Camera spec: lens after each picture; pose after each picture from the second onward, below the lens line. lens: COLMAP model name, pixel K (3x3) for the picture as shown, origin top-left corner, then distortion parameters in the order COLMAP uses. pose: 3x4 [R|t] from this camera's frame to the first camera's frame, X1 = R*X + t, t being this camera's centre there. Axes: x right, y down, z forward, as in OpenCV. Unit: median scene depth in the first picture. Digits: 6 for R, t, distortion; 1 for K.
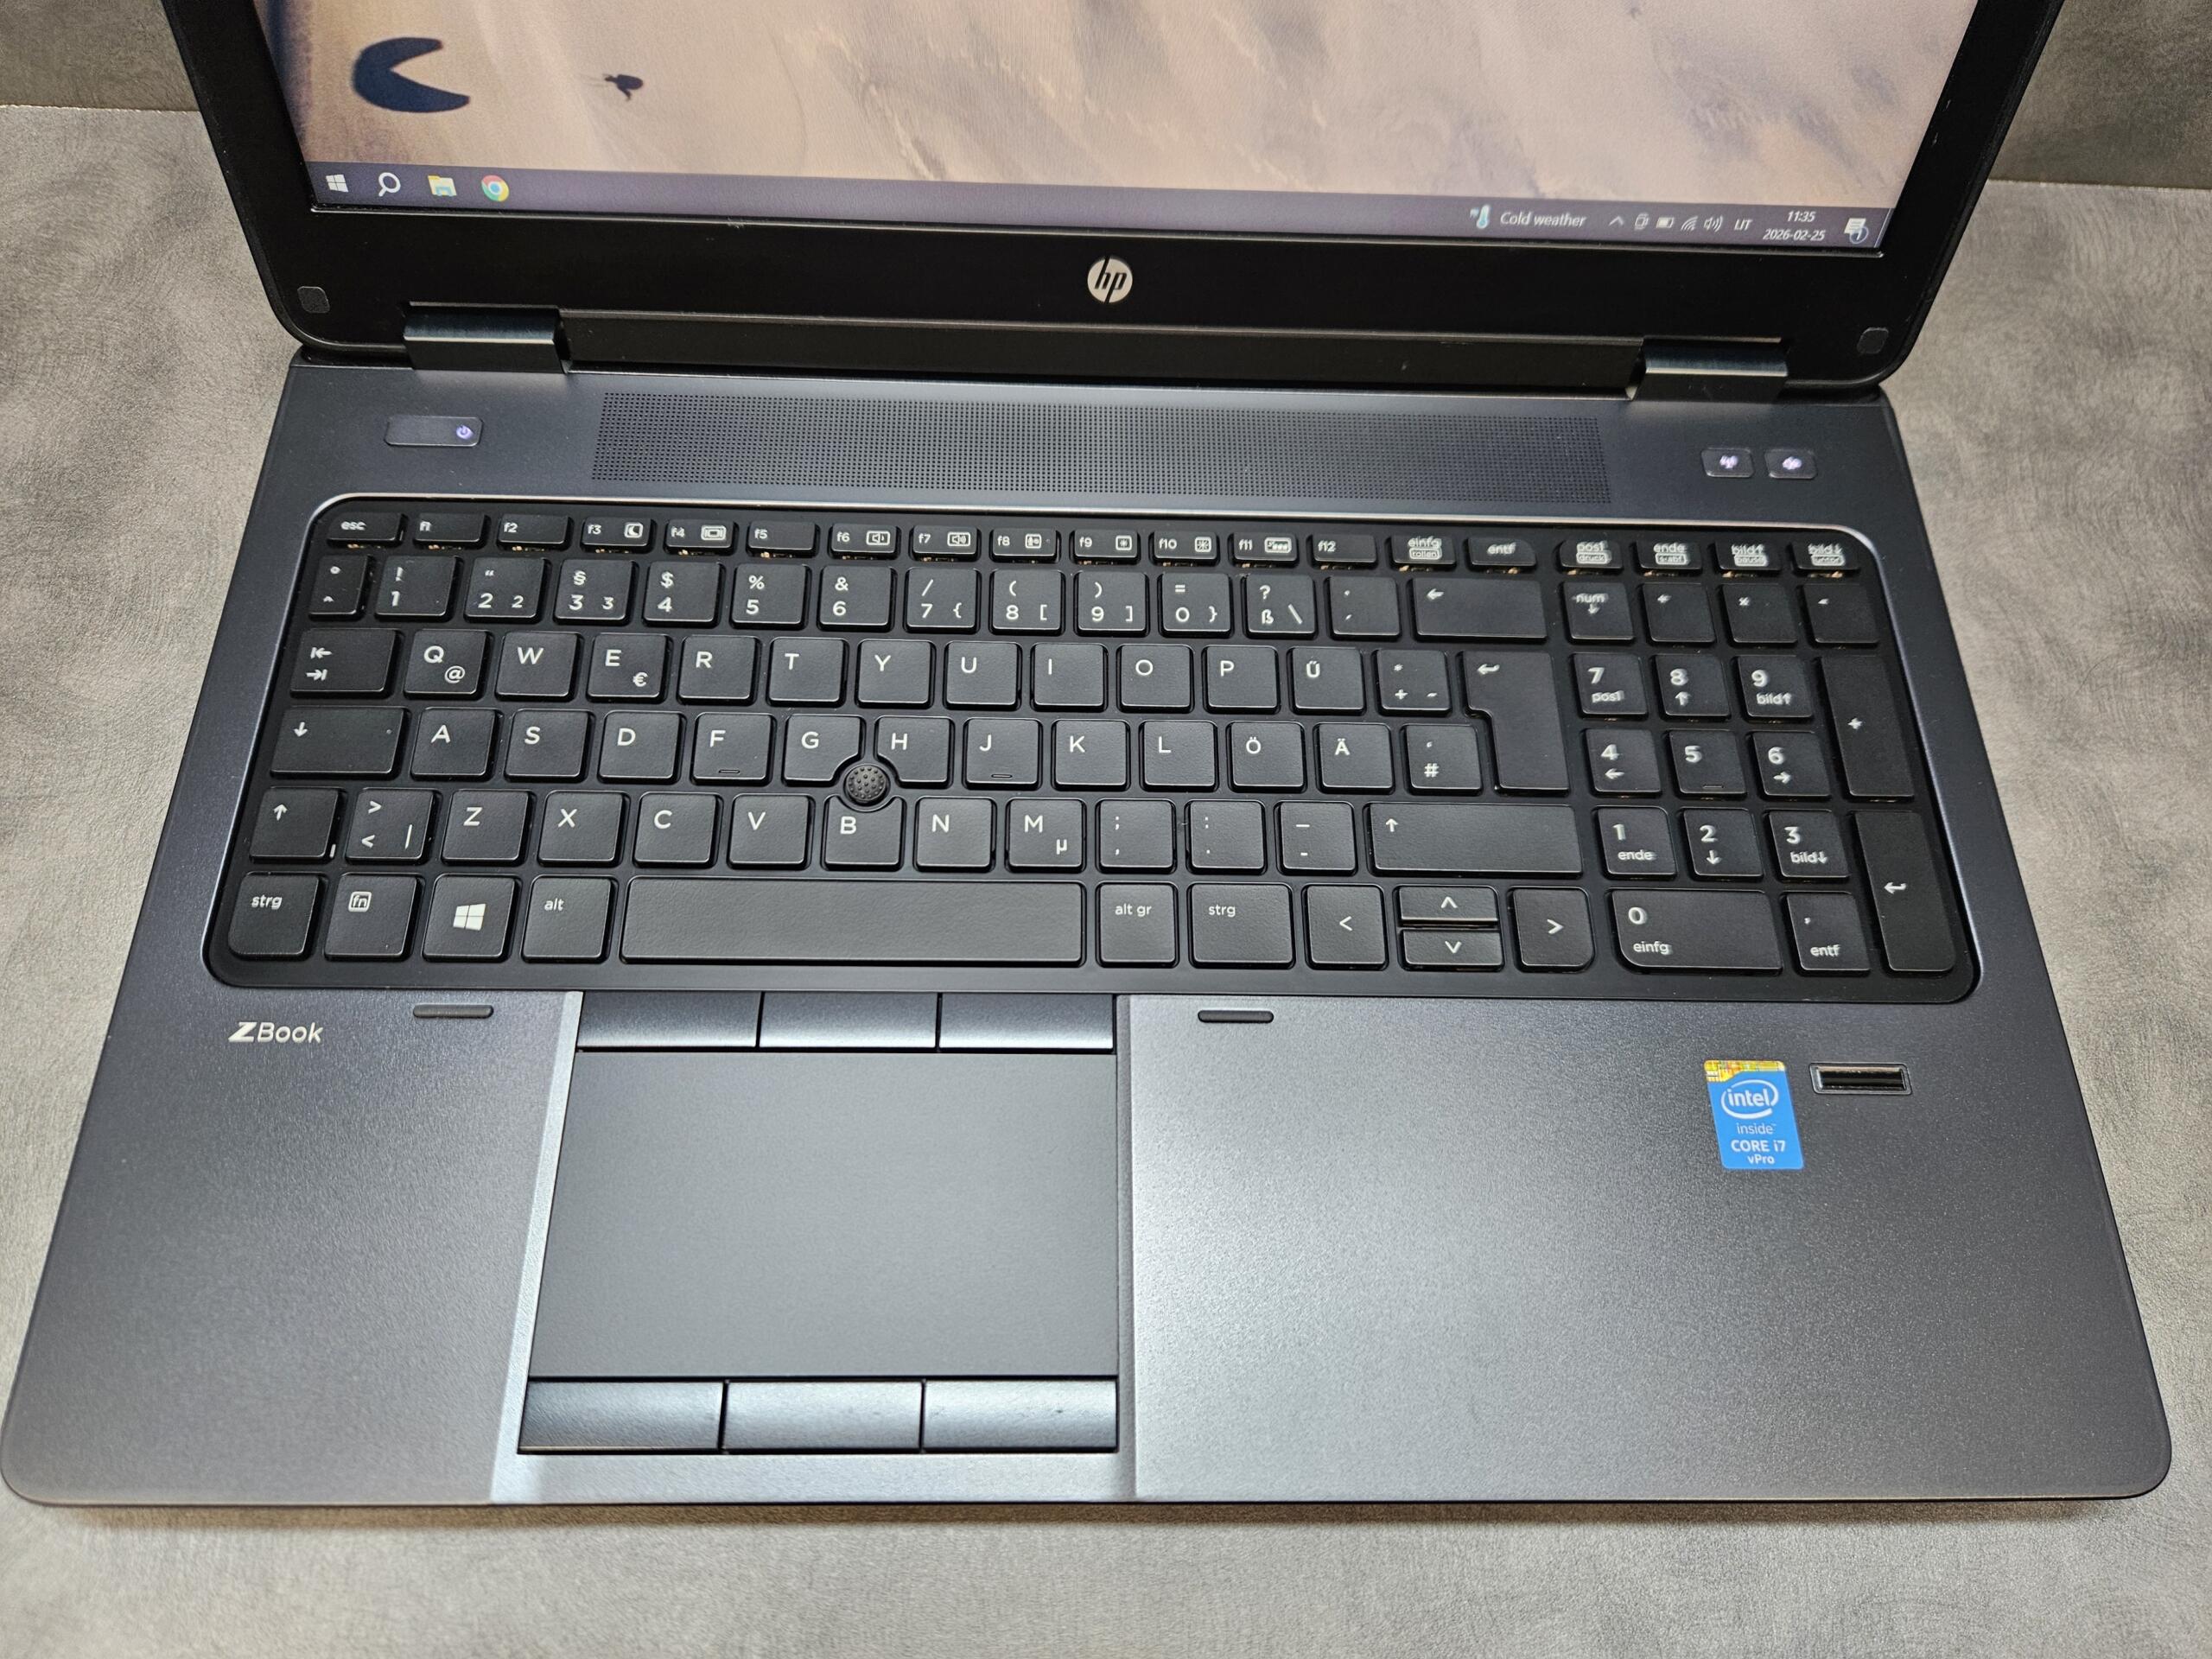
lens RADIAL K [[1523.5, 0, 1106.0], [0, 1523.5, 829.5], [0, 0, 1]] dist [0.037615, -0.045943]
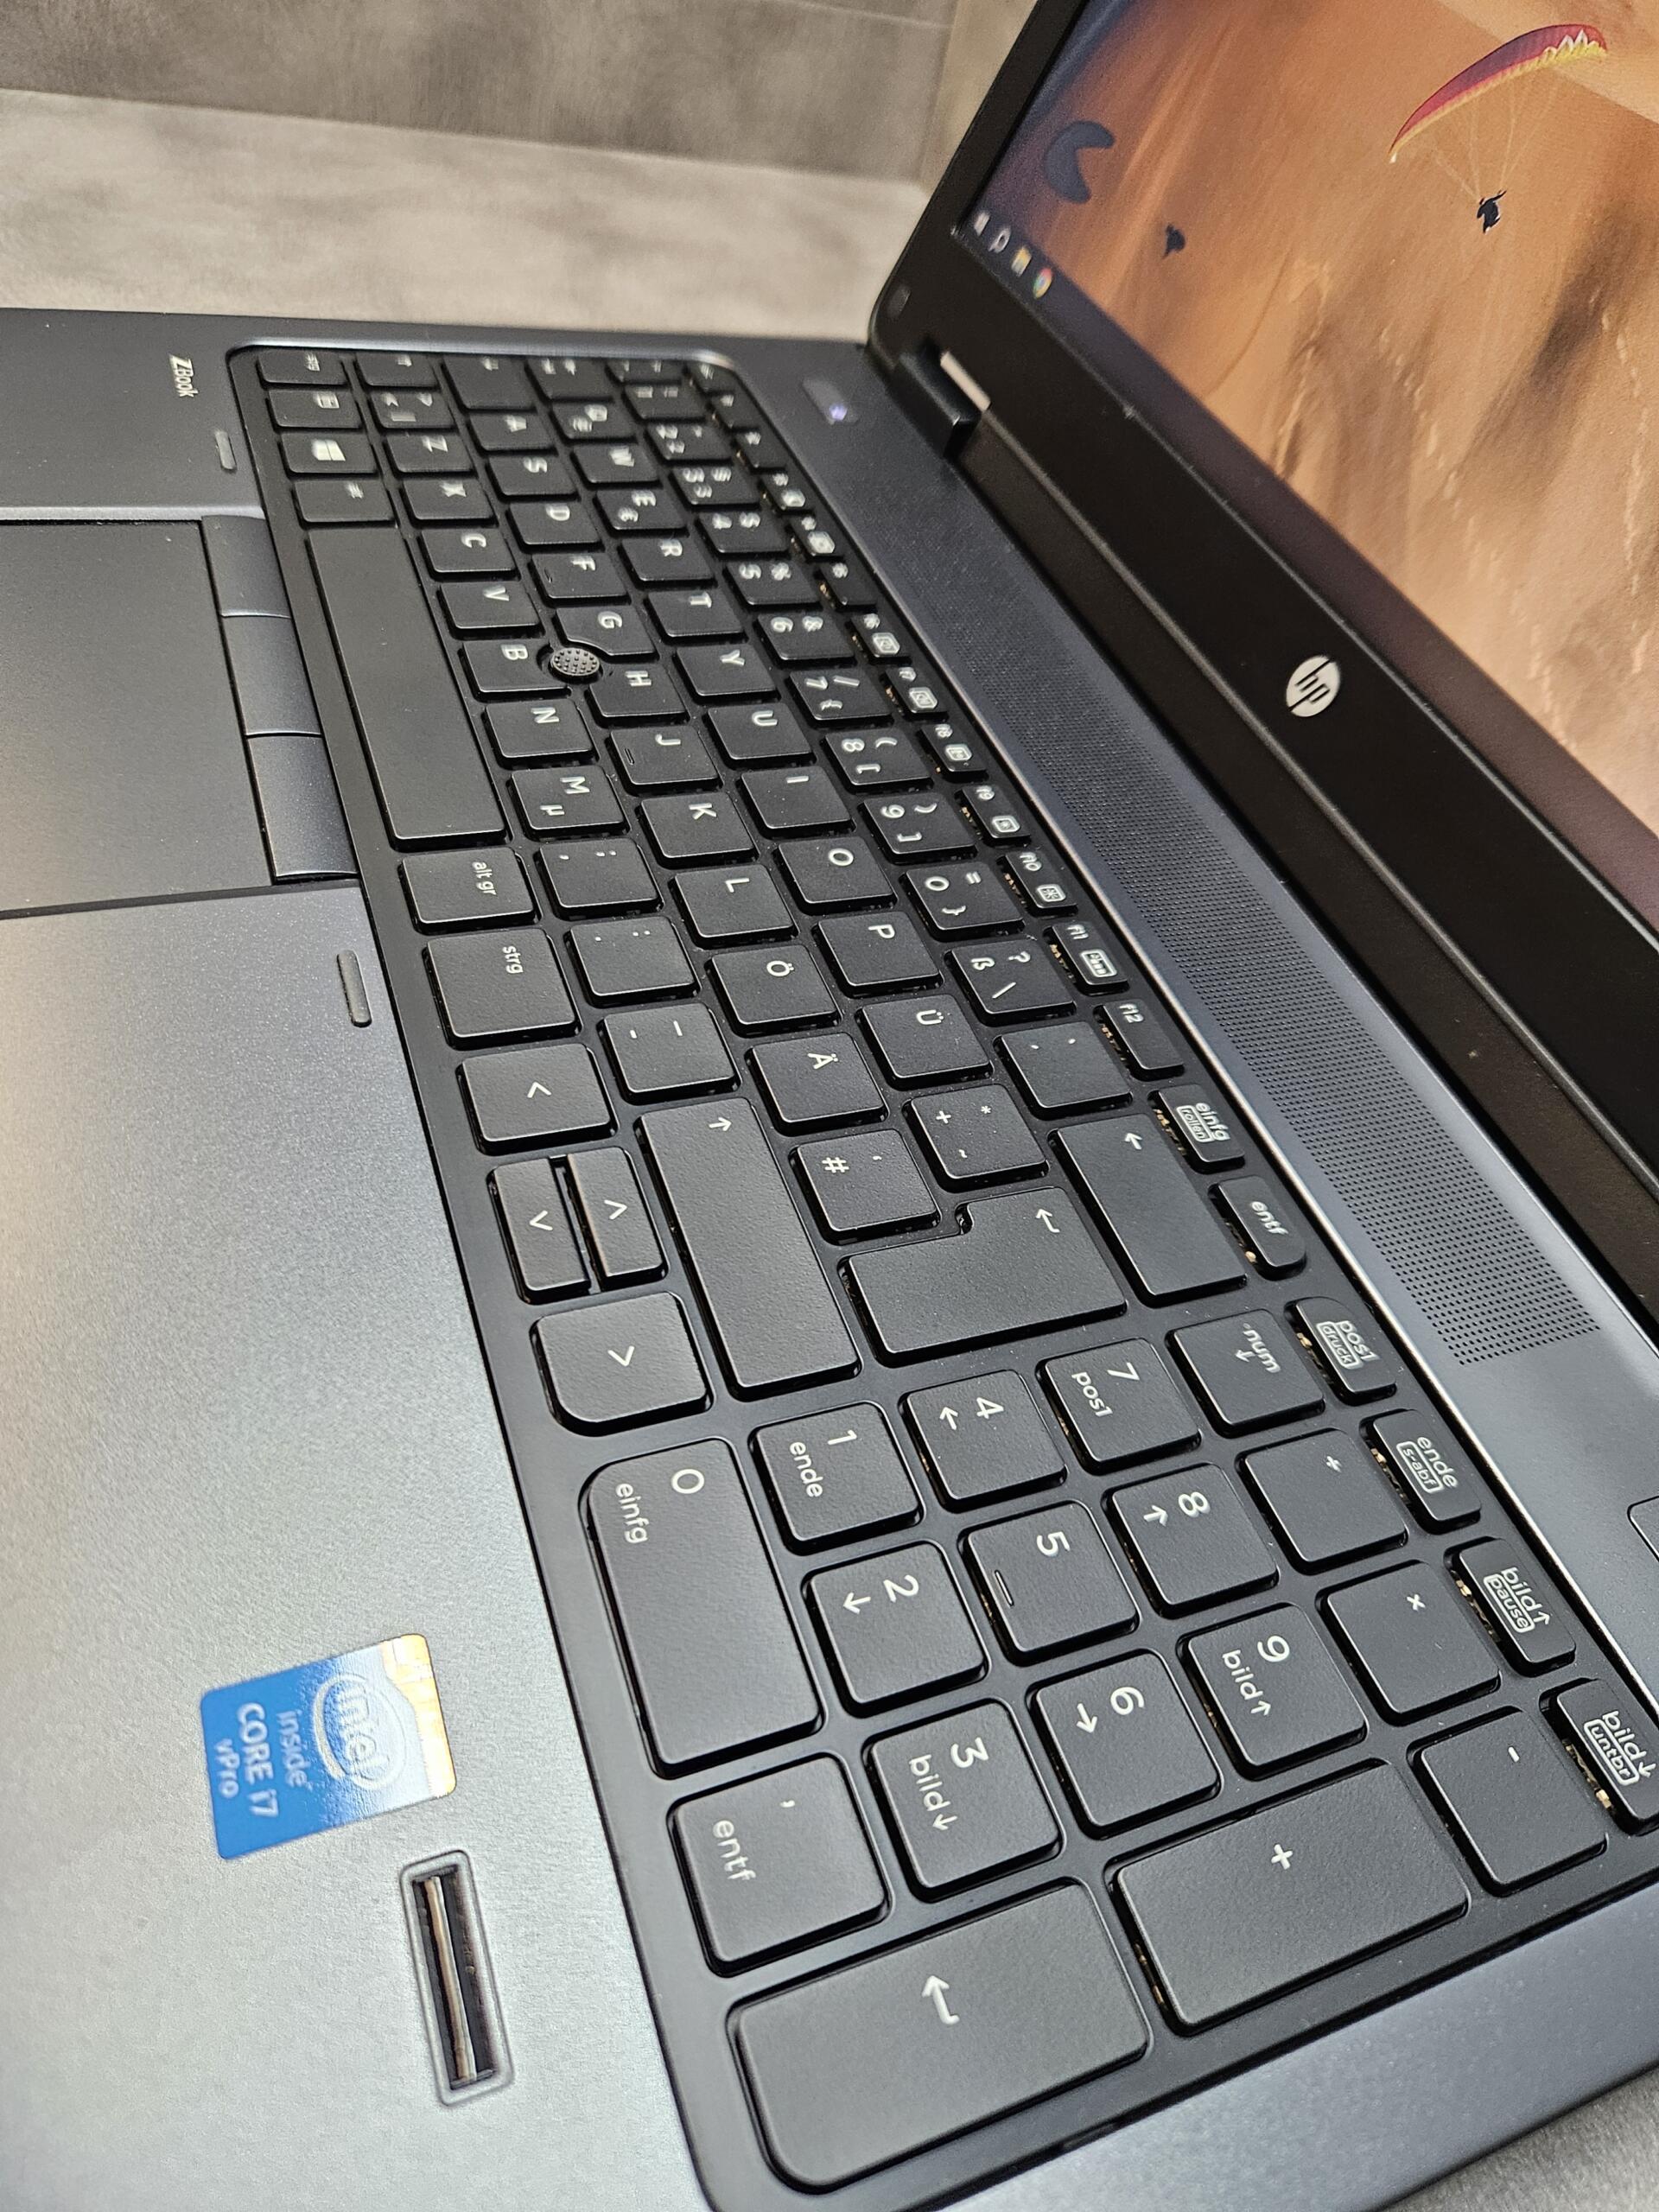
lens RADIAL K [[1523.5, 0, 839.3], [0, 1523.5, 1095.6], [0, 0, 1]] dist [0.037615, -0.045943]
pose [[0.354091, 0.703160, -0.616592, 0.550603], [-0.904845, 0.424229, -0.035836, -0.028181], [0.236378, 0.570609, 0.786467, 0.461574]]
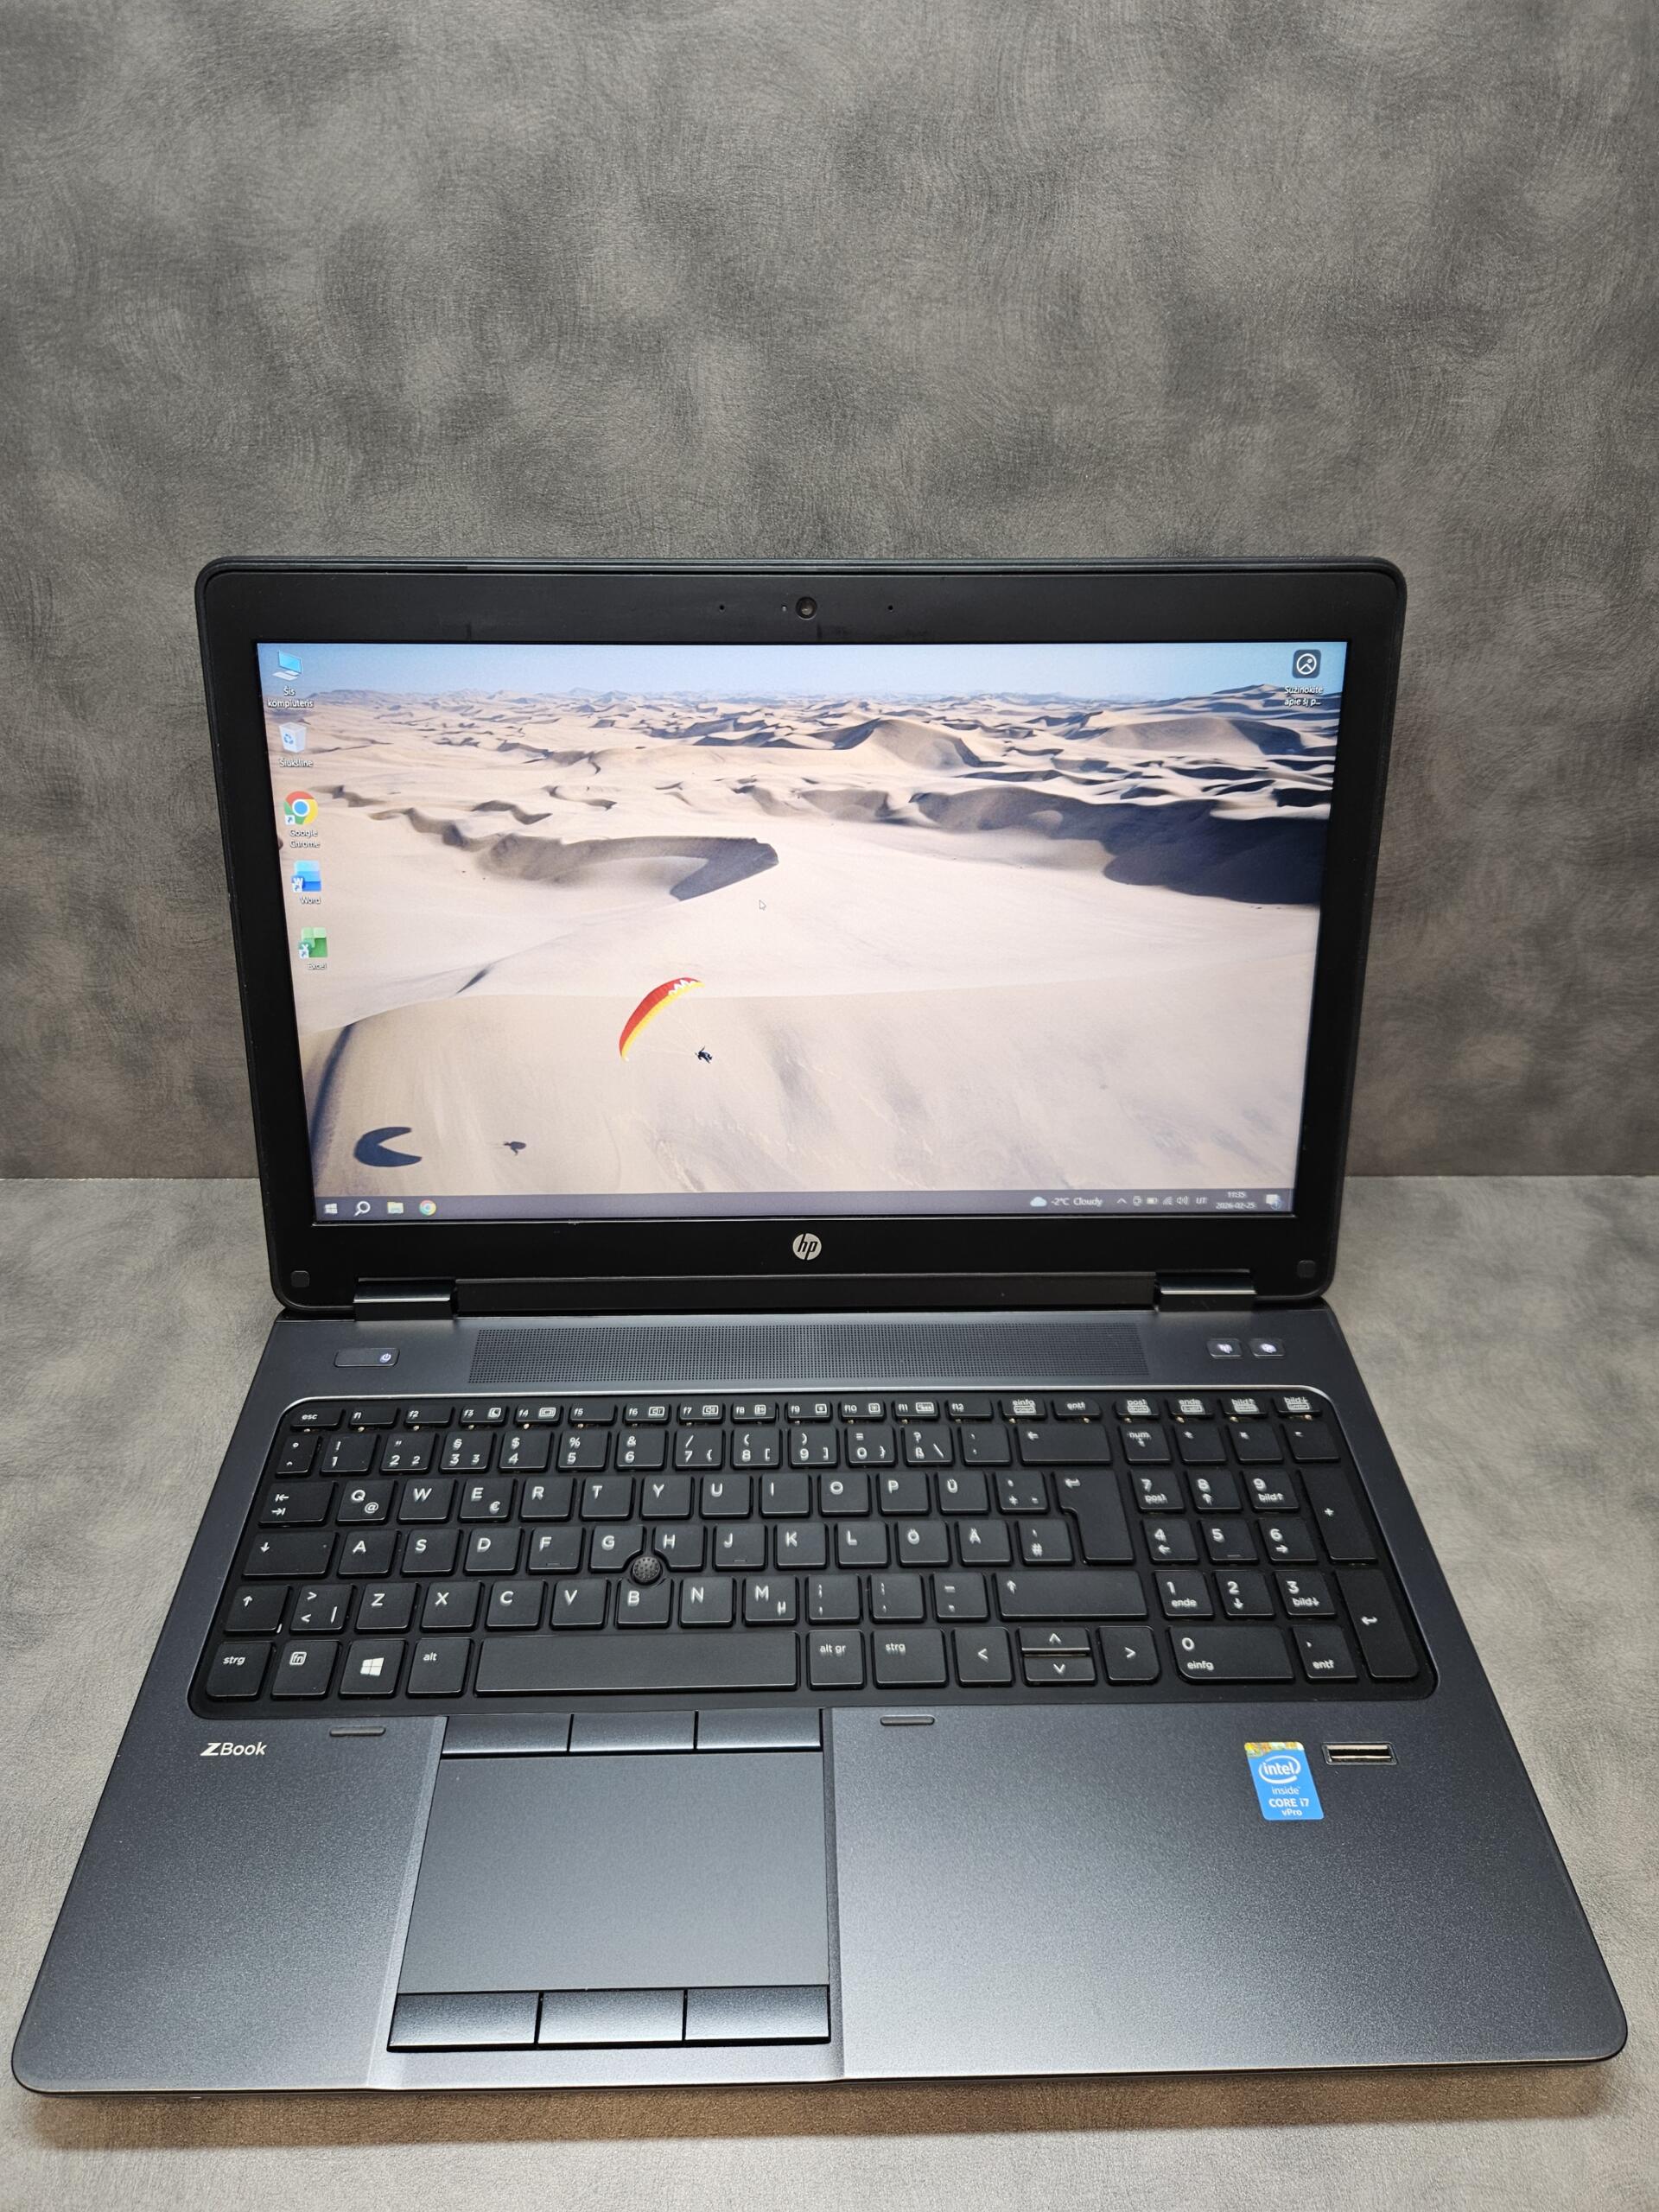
lens RADIAL K [[1479.7, 0, 817.9], [0, 1479.7, 1088.3], [0, 0, 1]] dist [0.050195, -0.085122]
pose [[0.999280, -0.037703, -0.004154, 0.026834], [0.031135, 0.877841, -0.477939, 0.230981], [0.021666, 0.477466, 0.878383, -0.424993]]
